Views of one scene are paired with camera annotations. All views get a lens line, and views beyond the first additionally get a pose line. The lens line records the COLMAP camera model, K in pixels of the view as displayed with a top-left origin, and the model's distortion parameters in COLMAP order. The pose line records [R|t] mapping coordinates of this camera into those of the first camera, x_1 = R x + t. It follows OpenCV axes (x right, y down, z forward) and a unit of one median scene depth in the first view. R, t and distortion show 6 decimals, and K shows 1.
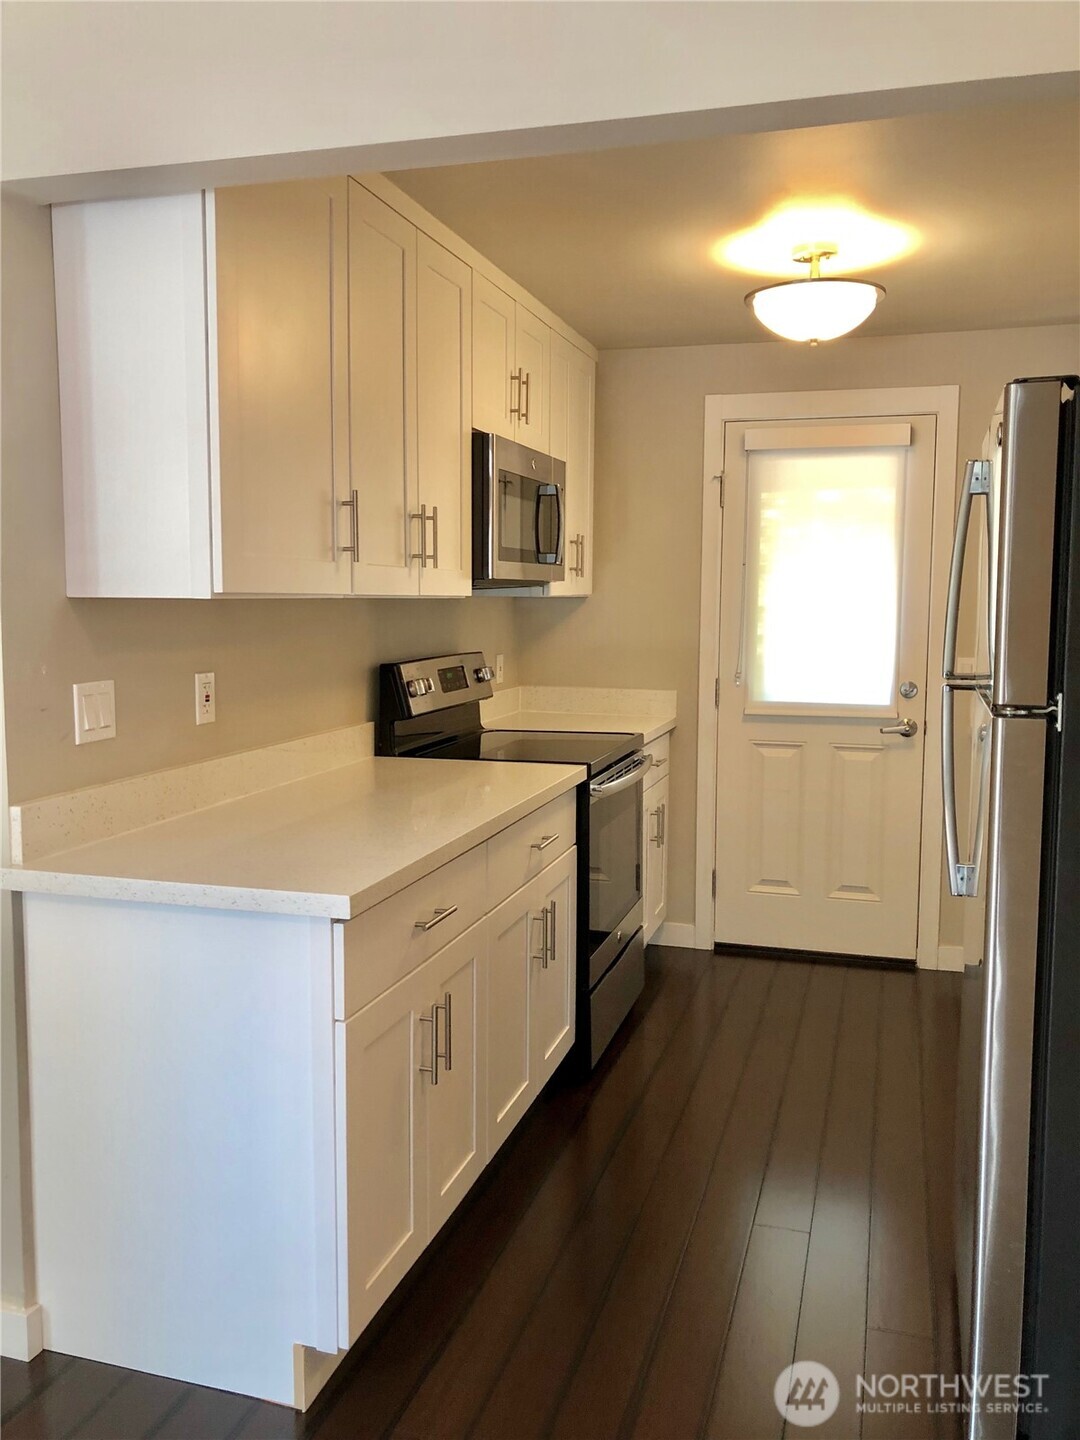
lens RADIAL K [[1197.6, 0, 540.0], [0, 1197.6, 720.0], [0, 0, 1]] dist [0.049859, -0.003046]
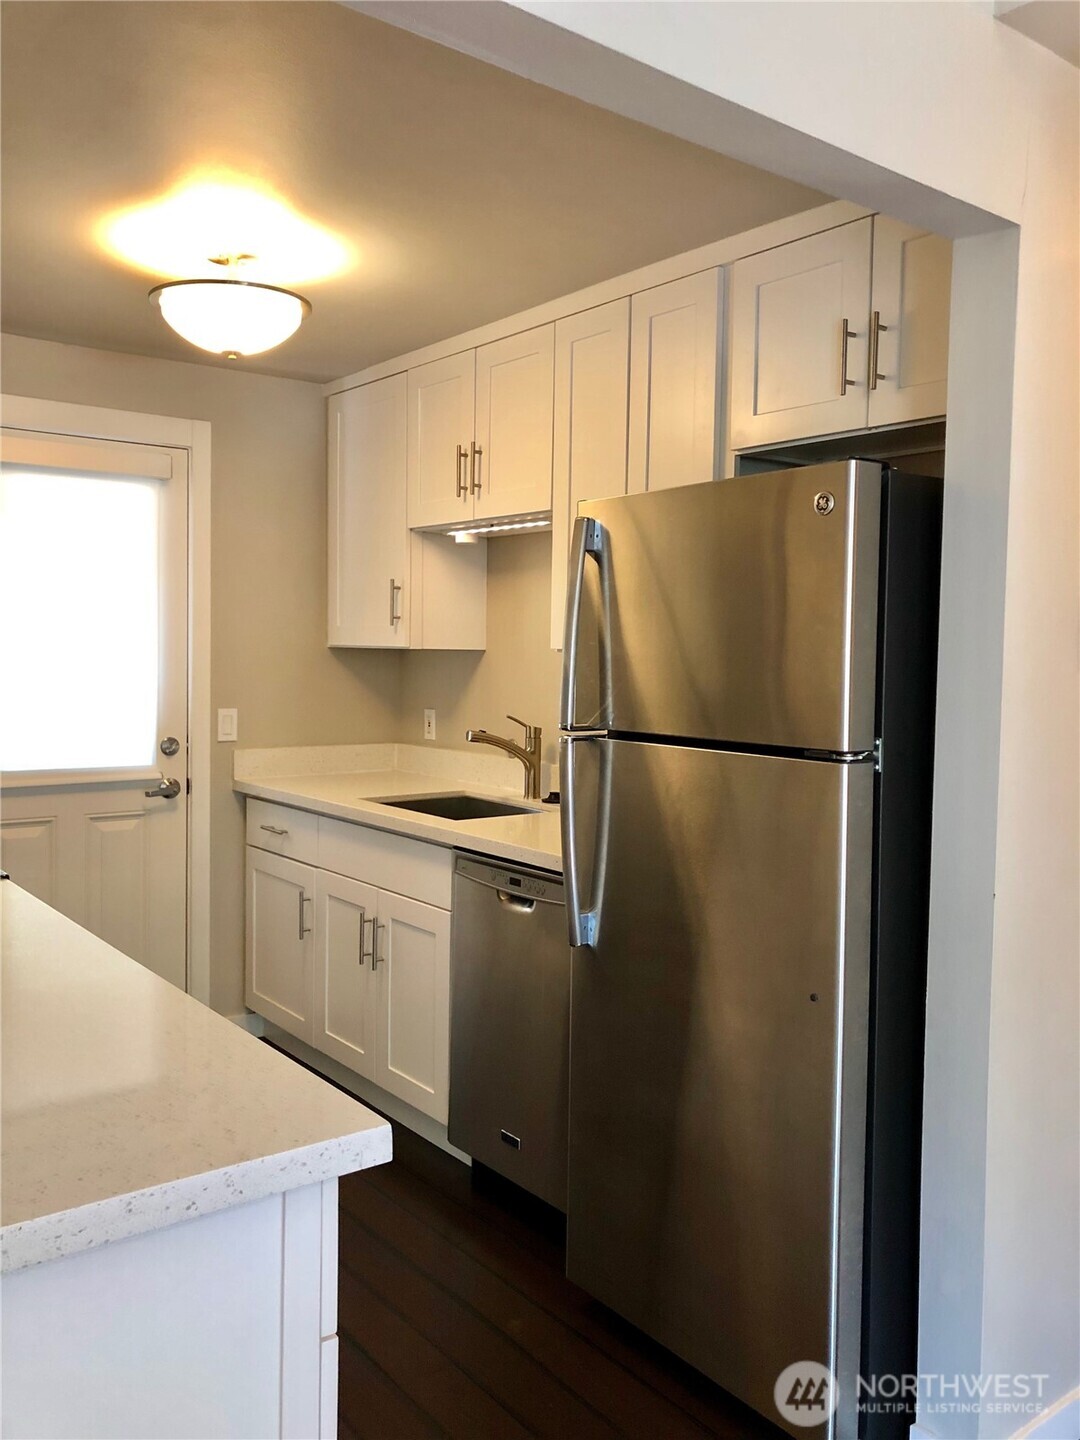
lens RADIAL K [[1197.6, 0, 540.0], [0, 1197.6, 720.0], [0, 0, 1]] dist [0.049859, -0.003046]
pose [[0.578238, -0.041820, 0.814795, -0.273873], [0.071345, 0.997452, 0.000563, -0.025632], [-0.812742, 0.057806, 0.579748, 0.246491]]
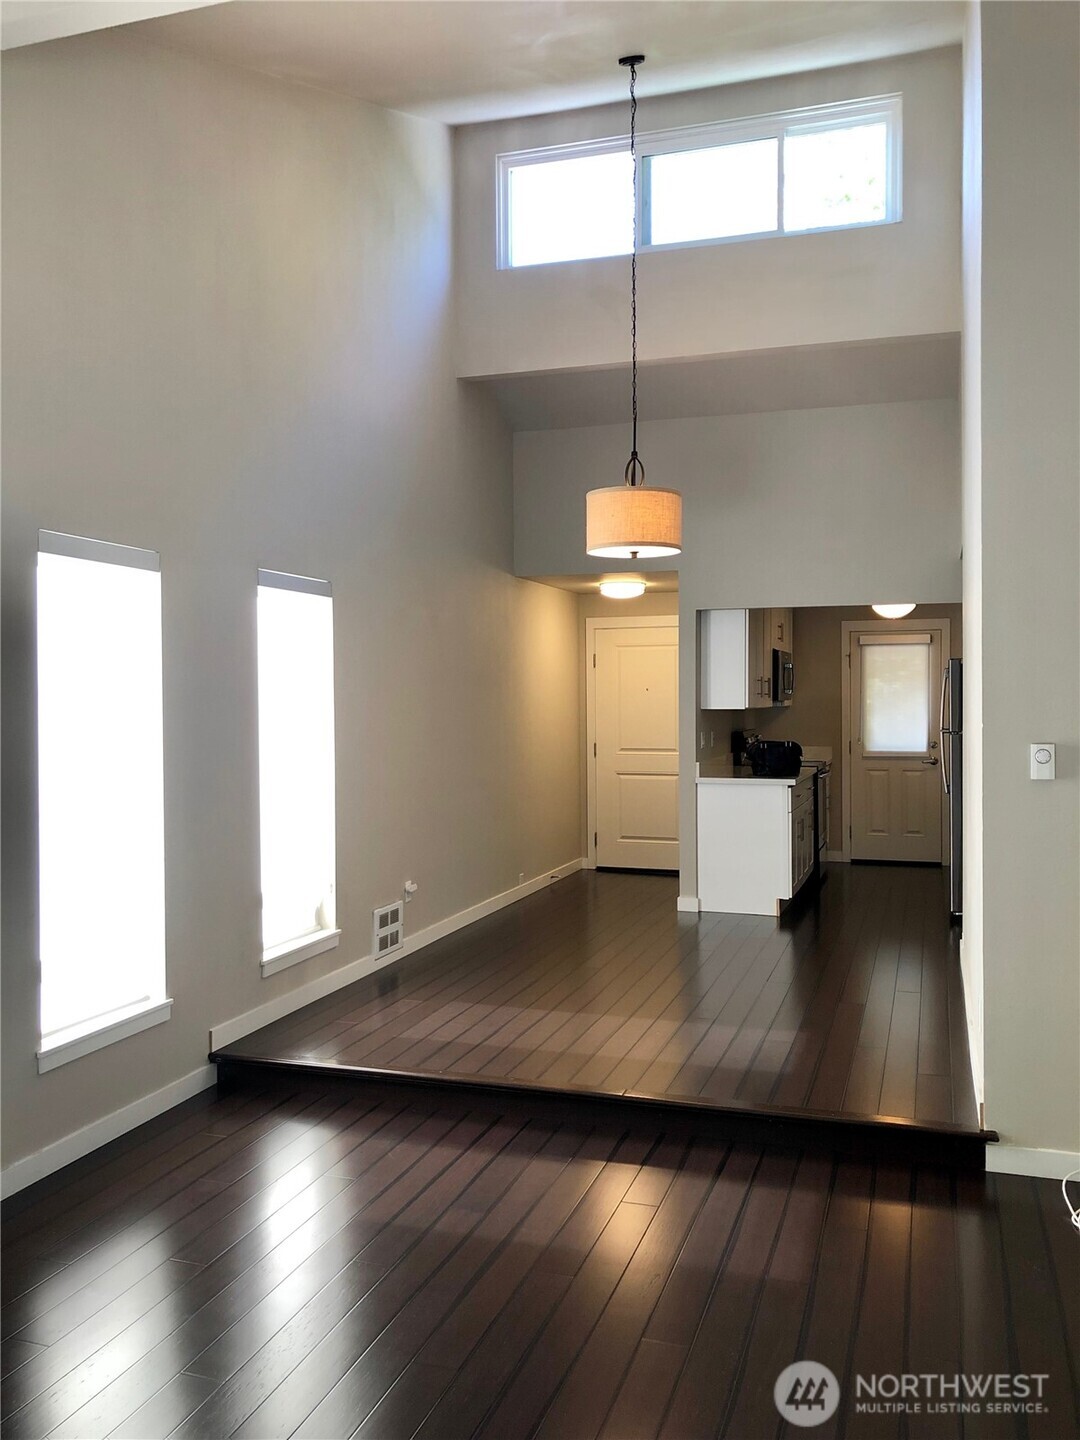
lens RADIAL K [[1211.4, 0, 540.0], [0, 1211.4, 720.0], [0, 0, 1]] dist [0.119197, -0.001140]
pose [[0.999819, -0.009258, -0.016630, -0.423845], [0.007654, 0.995535, -0.094087, 0.146401], [0.017427, 0.093942, 0.995425, -1.404720]]
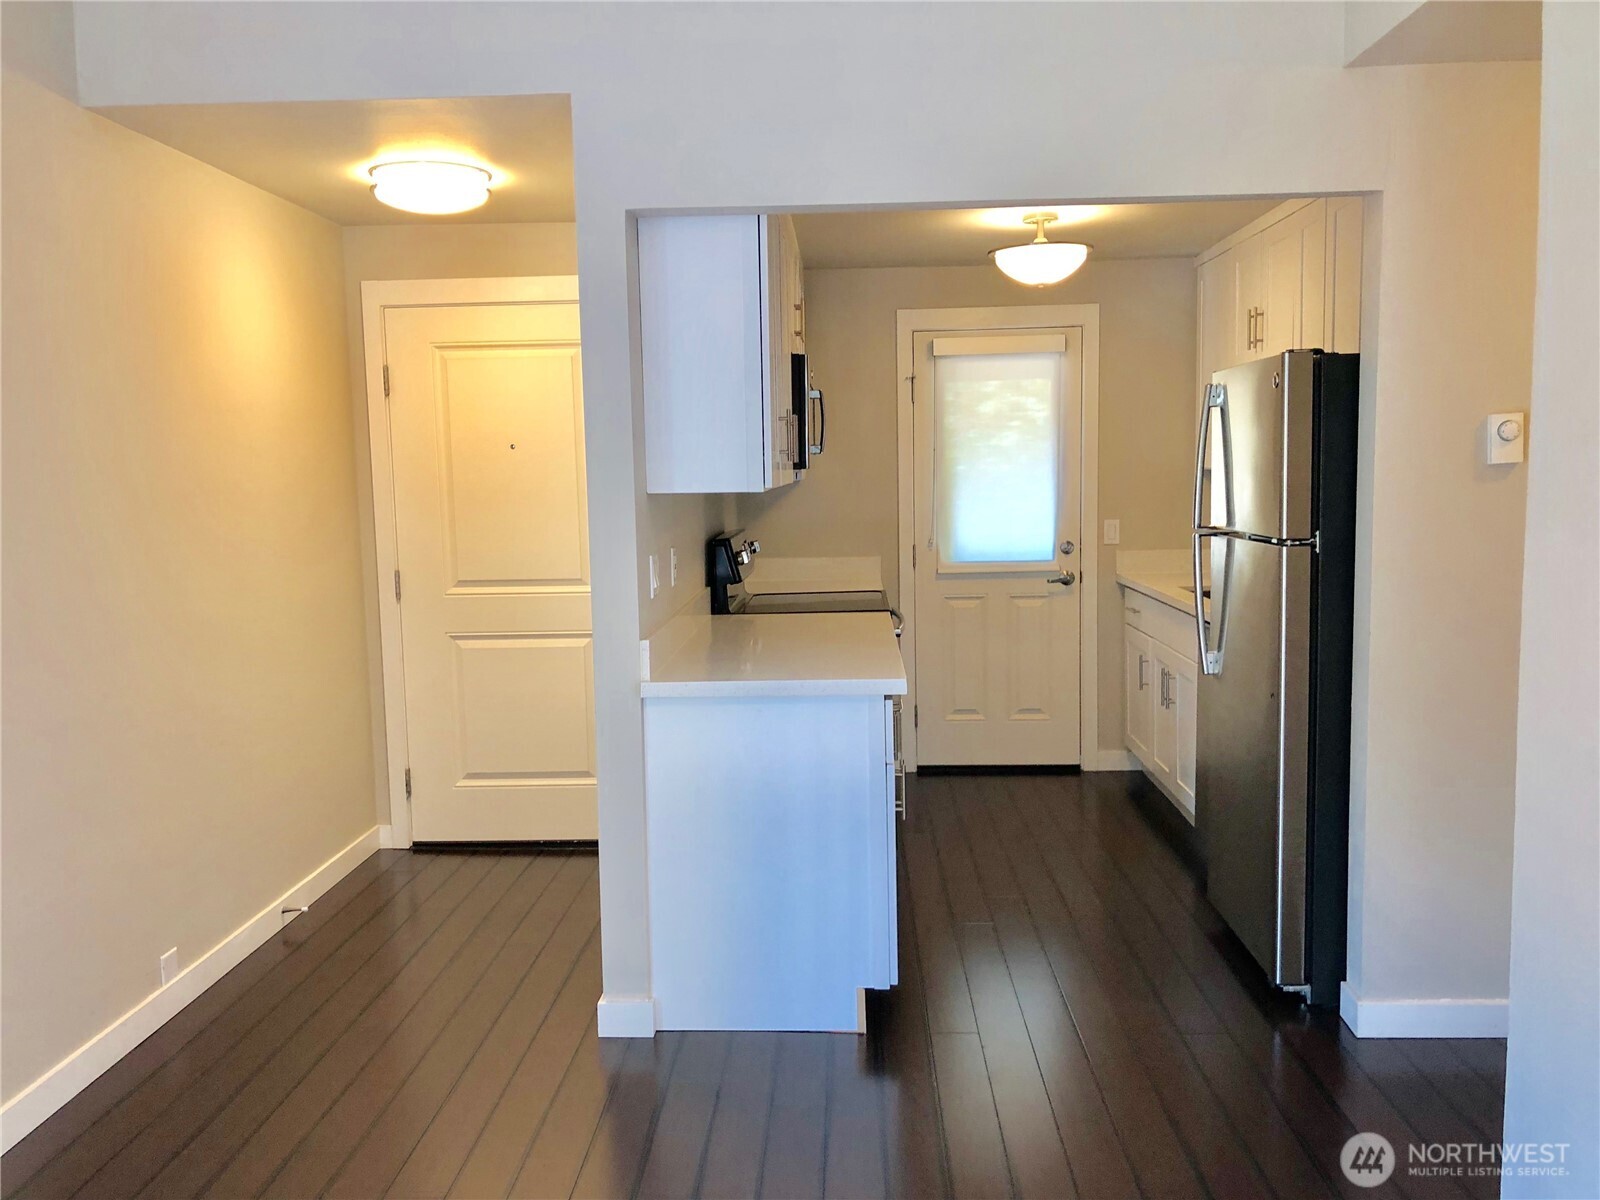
lens RADIAL K [[1346.0, 0, 800.0], [0, 1346.0, 600.0], [0, 0, 1]] dist [0.119197, -0.001140]
pose [[0.966515, -0.048466, 0.251992, -0.319460], [0.050282, 0.998735, -0.000770, 0.016760], [-0.251636, 0.013414, 0.967729, -0.288257]]
